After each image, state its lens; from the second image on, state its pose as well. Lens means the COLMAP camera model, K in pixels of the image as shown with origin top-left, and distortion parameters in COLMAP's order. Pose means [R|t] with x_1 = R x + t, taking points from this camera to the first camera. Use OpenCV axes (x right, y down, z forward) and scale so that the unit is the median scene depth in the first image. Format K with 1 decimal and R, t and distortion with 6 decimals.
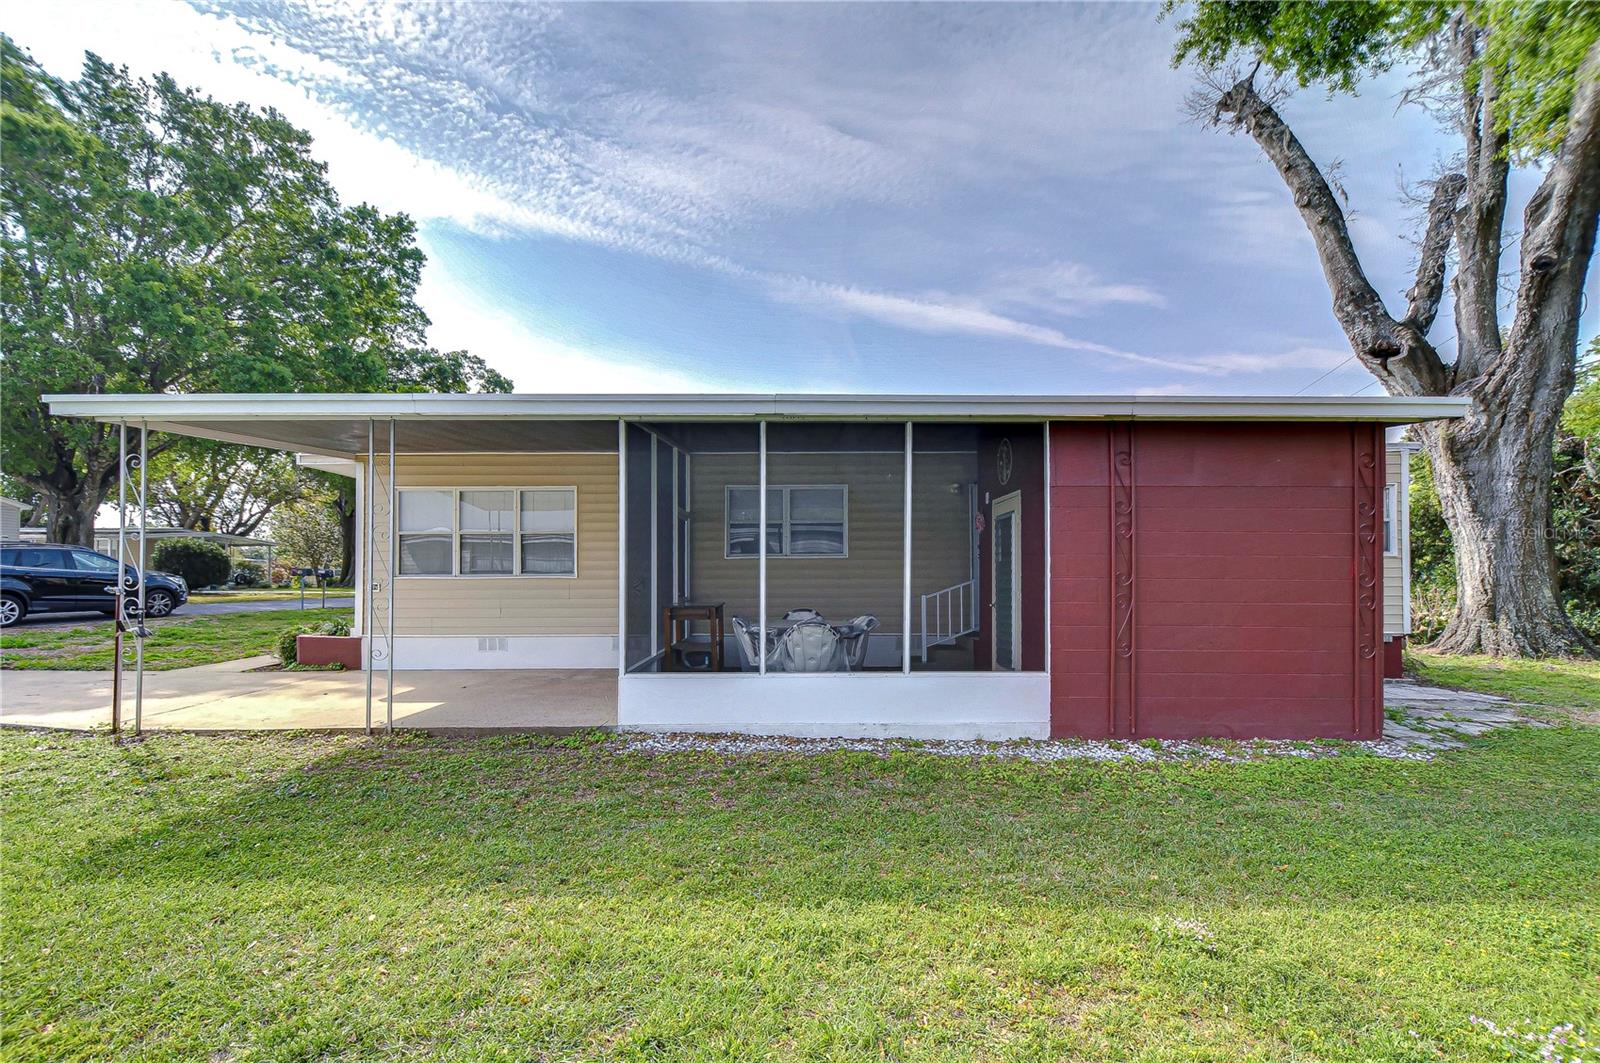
lens RADIAL K [[745.4, 0, 791.3], [0, 745.4, 565.4], [0, 0, 1]] dist [-0.002642, -0.001024]
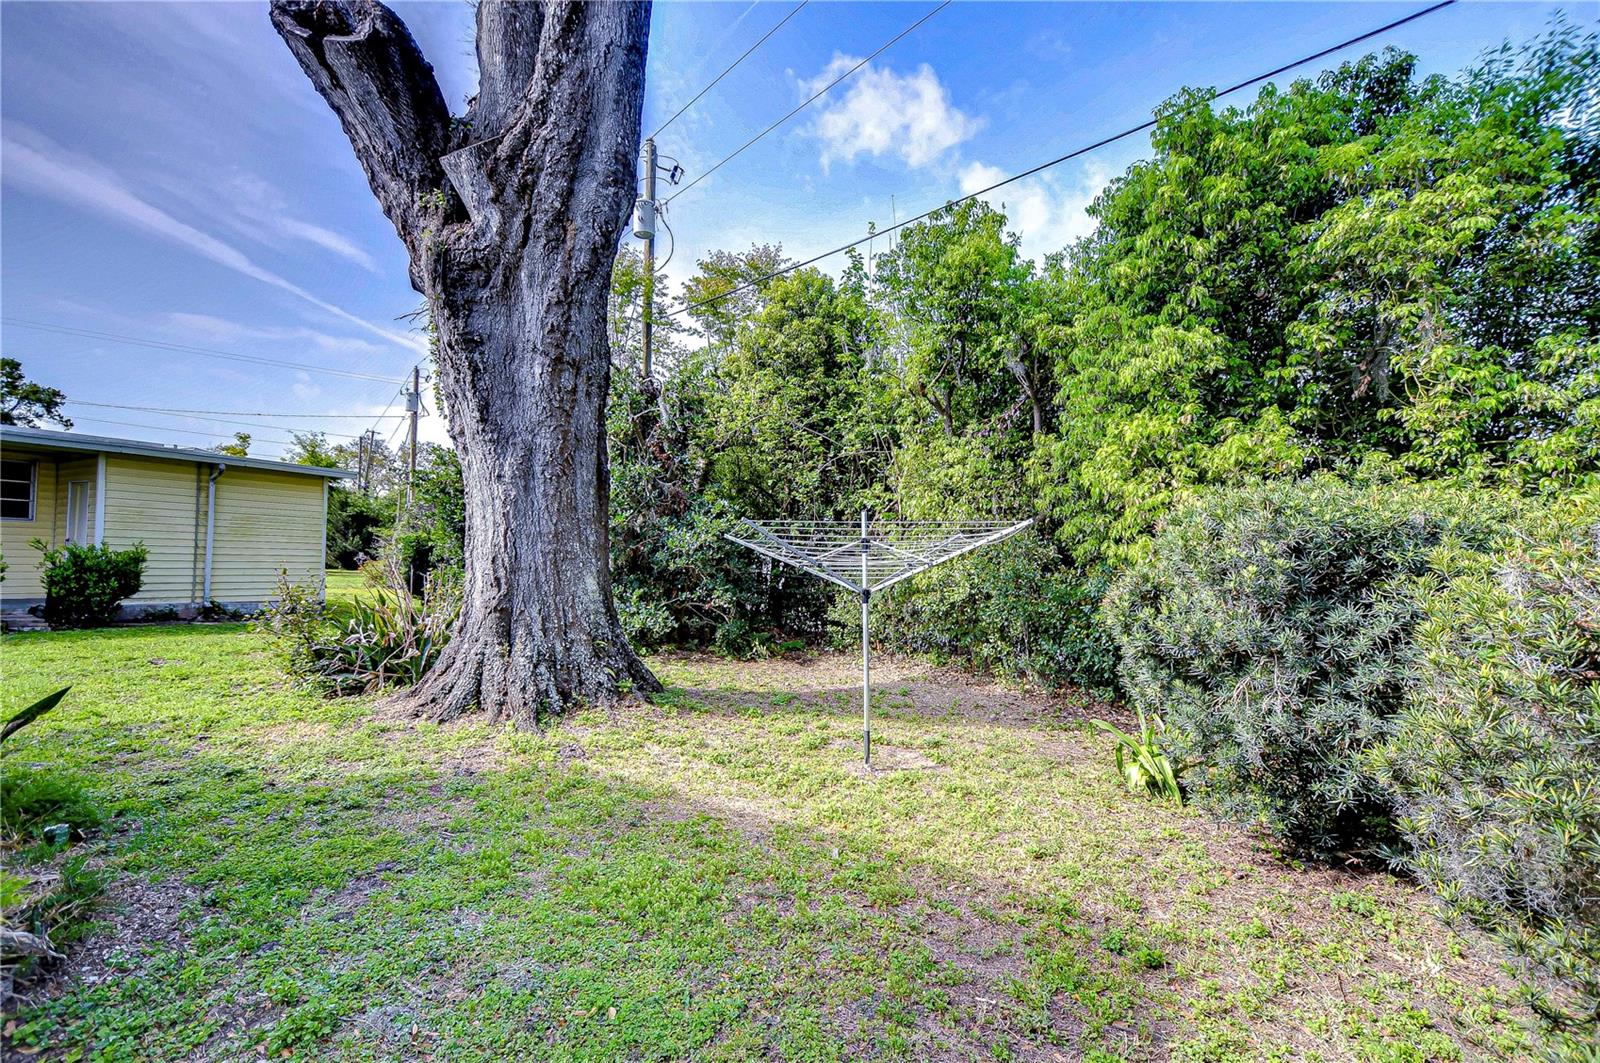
lens RADIAL K [[701.2, 0, 797.6], [0, 701.2, 550.5], [0, 0, 1]] dist [0.000654, -0.001262]
pose [[0.547621, 0.021323, 0.836455, 0.658772], [-0.035759, 0.999358, -0.002065, 0.007601], [-0.835962, -0.028780, 0.548032, 0.579807]]
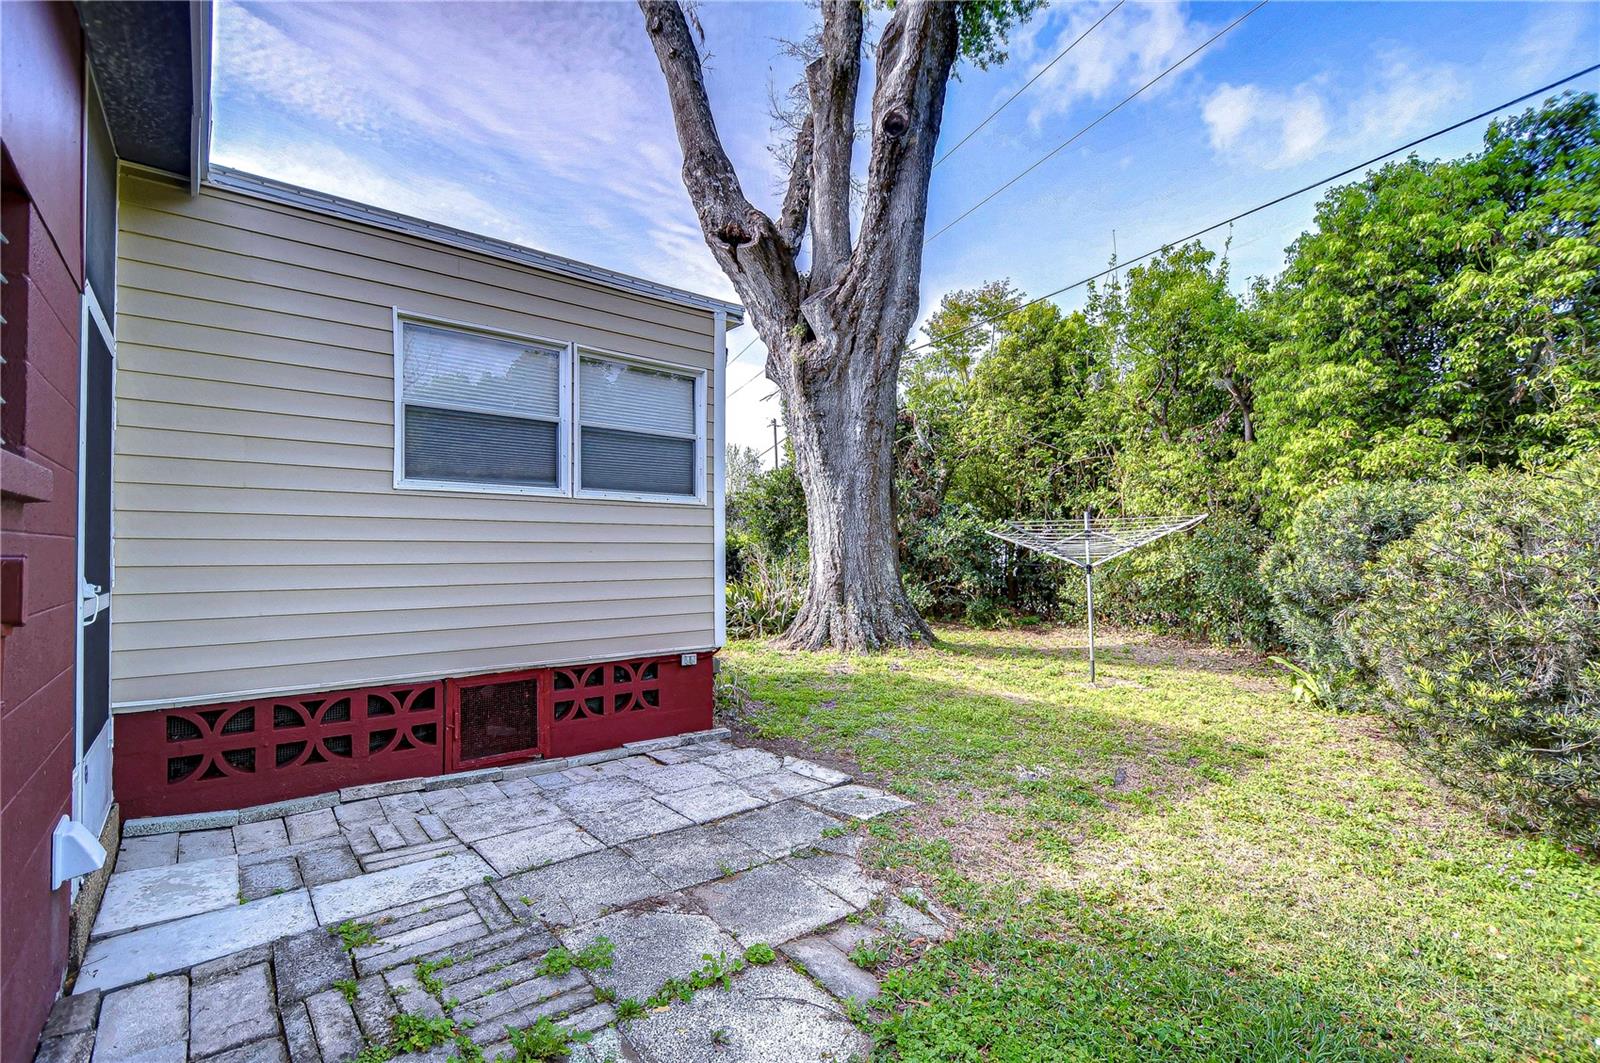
lens RADIAL K [[696.9, 0, 799.7], [0, 696.9, 550.8], [0, 0, 1]] dist [0.009117, -0.008073]
pose [[0.775685, 0.000687, 0.631120, 0.446704], [-0.008178, 0.999926, 0.008963, 0.012611], [-0.631068, -0.012114, 0.775633, 0.458656]]
